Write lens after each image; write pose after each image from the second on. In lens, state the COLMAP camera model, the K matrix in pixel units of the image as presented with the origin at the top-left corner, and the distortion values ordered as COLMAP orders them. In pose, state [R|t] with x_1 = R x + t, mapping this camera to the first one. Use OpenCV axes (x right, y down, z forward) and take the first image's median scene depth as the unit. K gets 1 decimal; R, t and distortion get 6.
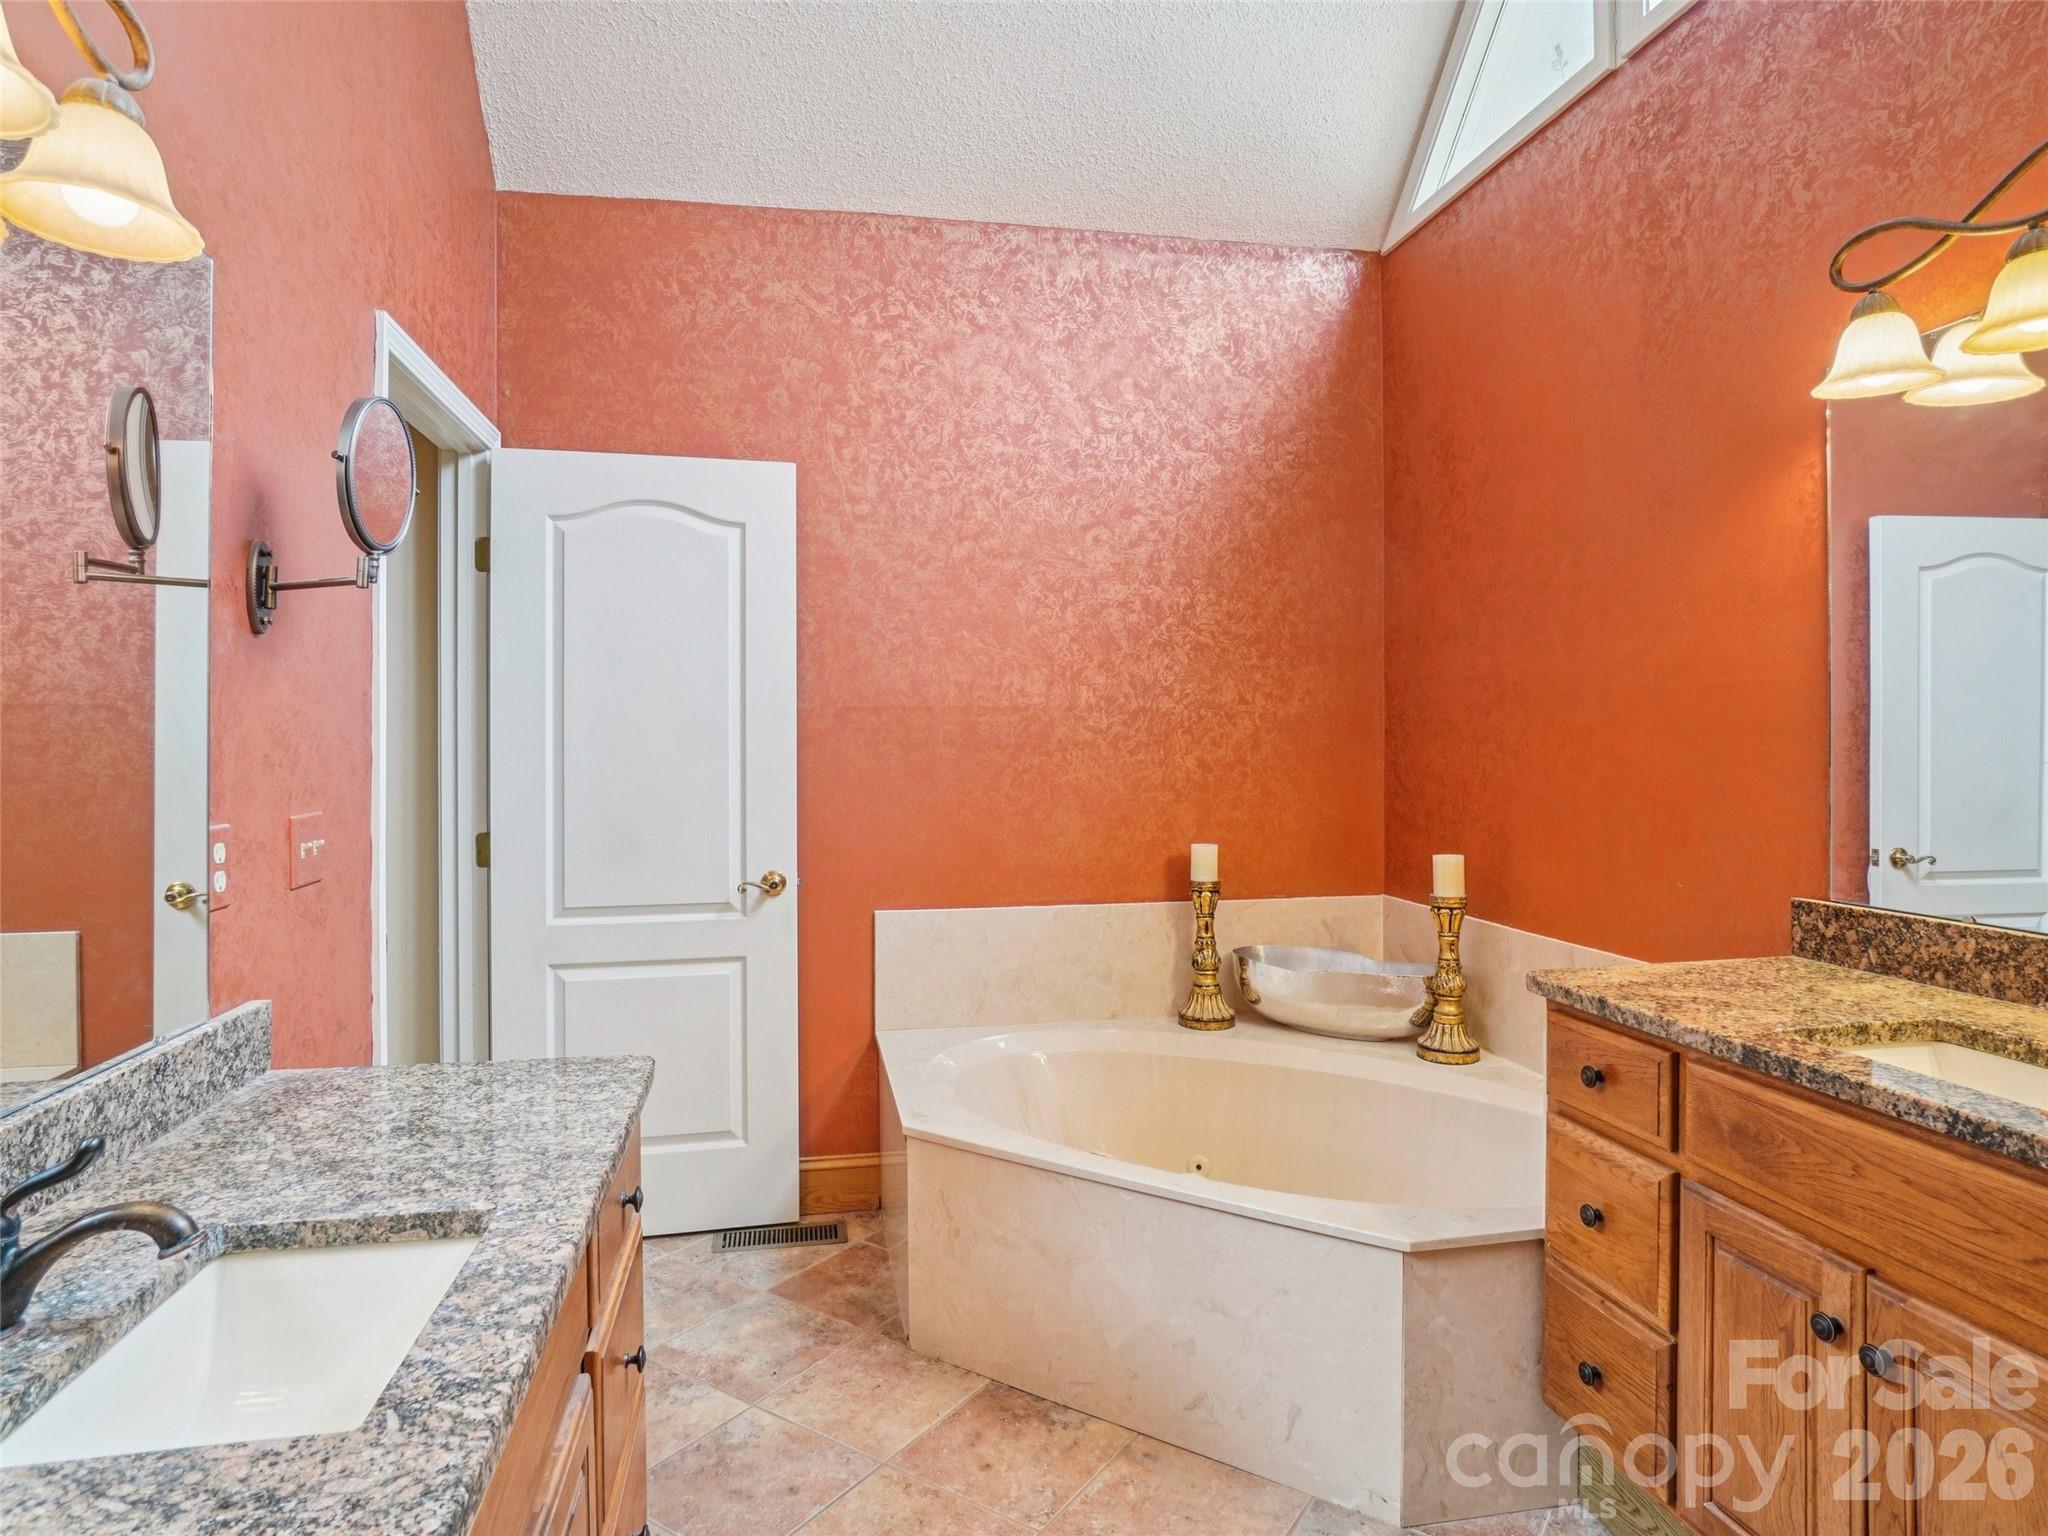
lens RADIAL K [[1170.3, 0, 1014.7], [0, 1170.3, 752.1], [0, 0, 1]] dist [-0.005876, 0.000352]
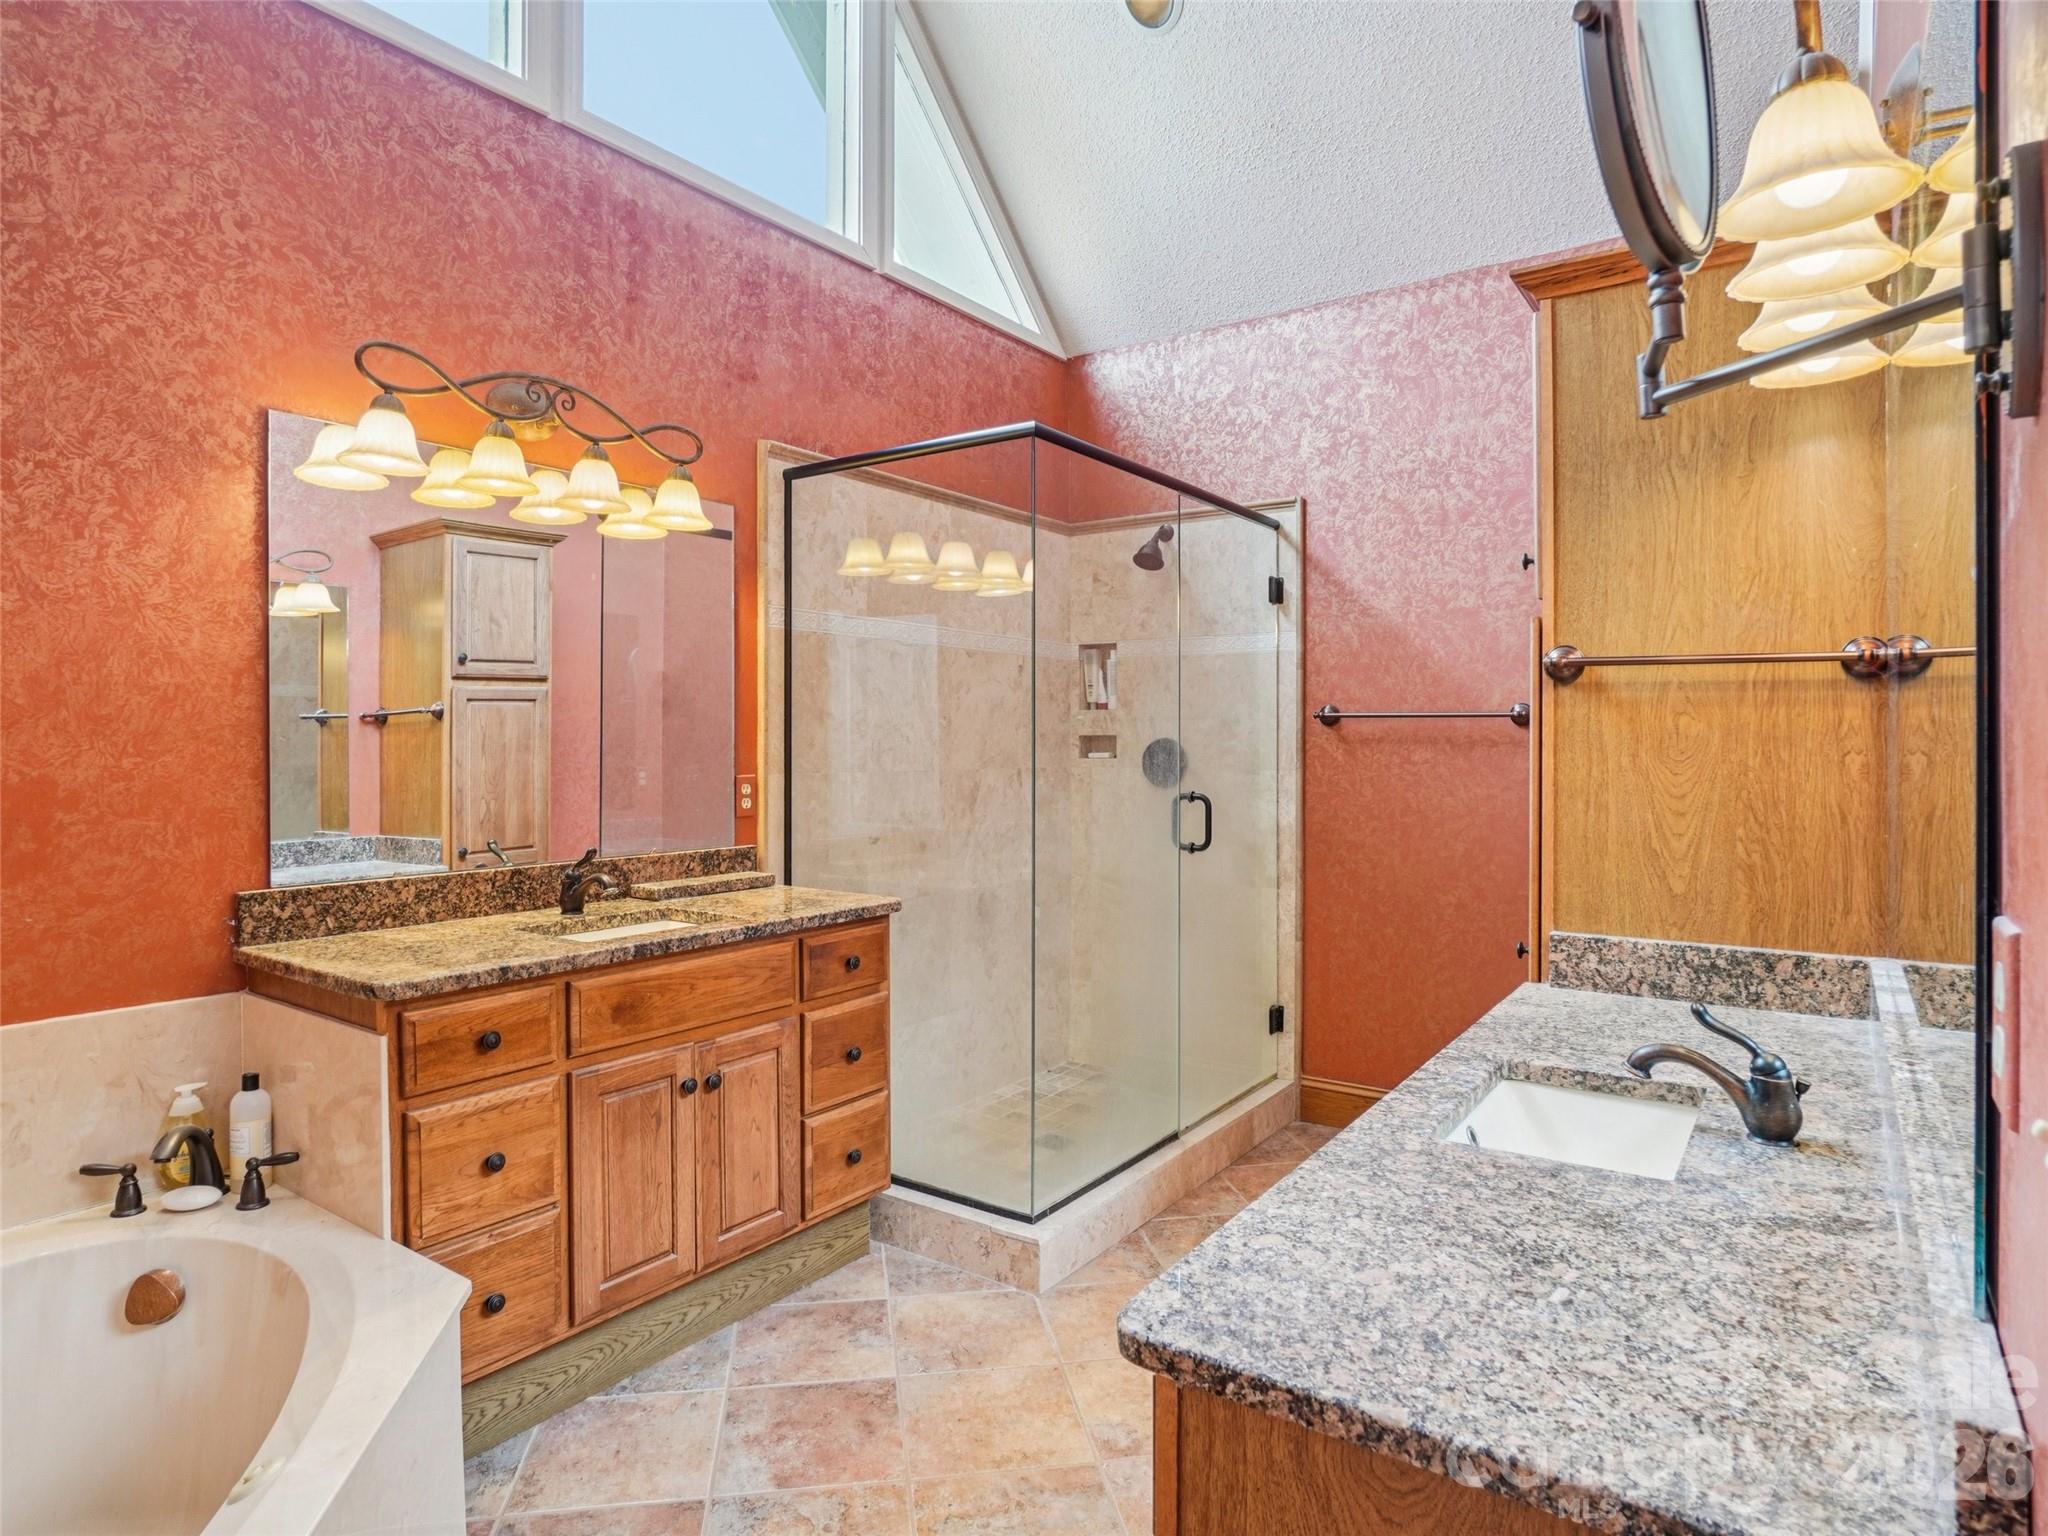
lens RADIAL K [[1170.3, 0, 1014.7], [0, 1170.3, 752.1], [0, 0, 1]] dist [-0.005876, 0.000352]
pose [[-0.693521, -0.000190, 0.720437, -0.790121], [0.009653, 0.999908, 0.009556, -0.007842], [-0.720372, 0.013582, -0.693455, 1.666236]]
